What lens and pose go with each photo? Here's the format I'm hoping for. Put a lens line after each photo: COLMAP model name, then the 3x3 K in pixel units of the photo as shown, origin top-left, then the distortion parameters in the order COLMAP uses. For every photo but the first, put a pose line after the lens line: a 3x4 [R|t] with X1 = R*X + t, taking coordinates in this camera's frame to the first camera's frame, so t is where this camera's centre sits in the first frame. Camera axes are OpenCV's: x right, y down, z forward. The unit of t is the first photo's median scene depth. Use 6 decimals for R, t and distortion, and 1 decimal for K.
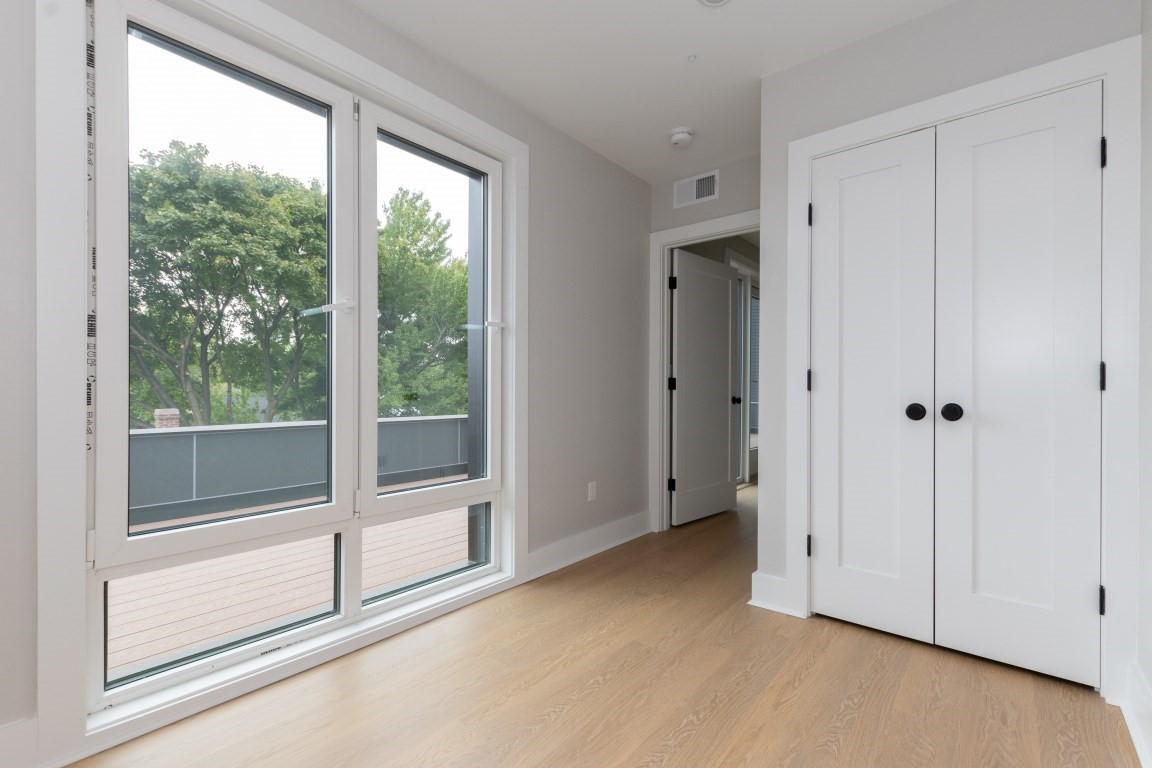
lens RADIAL K [[503.1, 0, 575.9], [0, 503.1, 391.4], [0, 0, 1]] dist [-0.003129, -0.000945]
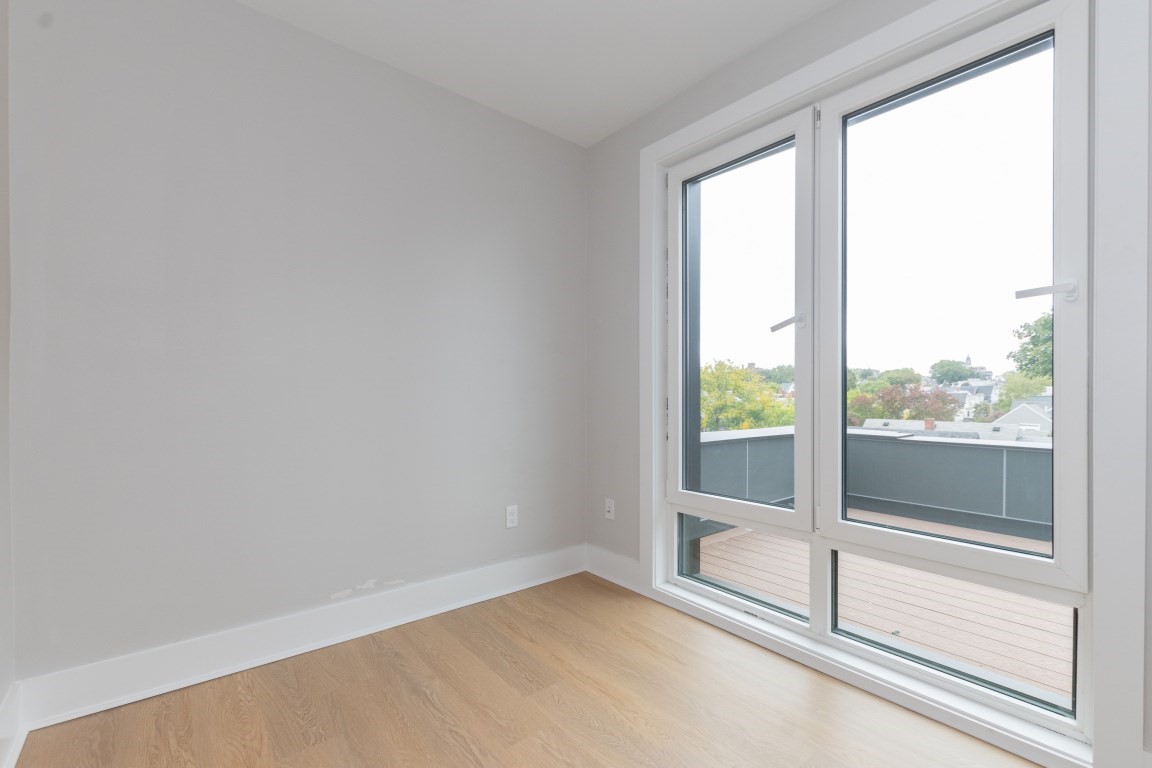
lens RADIAL K [[503.1, 0, 578.8], [0, 503.1, 387.6], [0, 0, 1]] dist [-0.003129, -0.000945]
pose [[-0.169010, -0.012831, -0.985531, 0.487892], [-0.015961, 0.999820, -0.010279, -0.009664], [0.985485, 0.013993, -0.169185, 0.571410]]
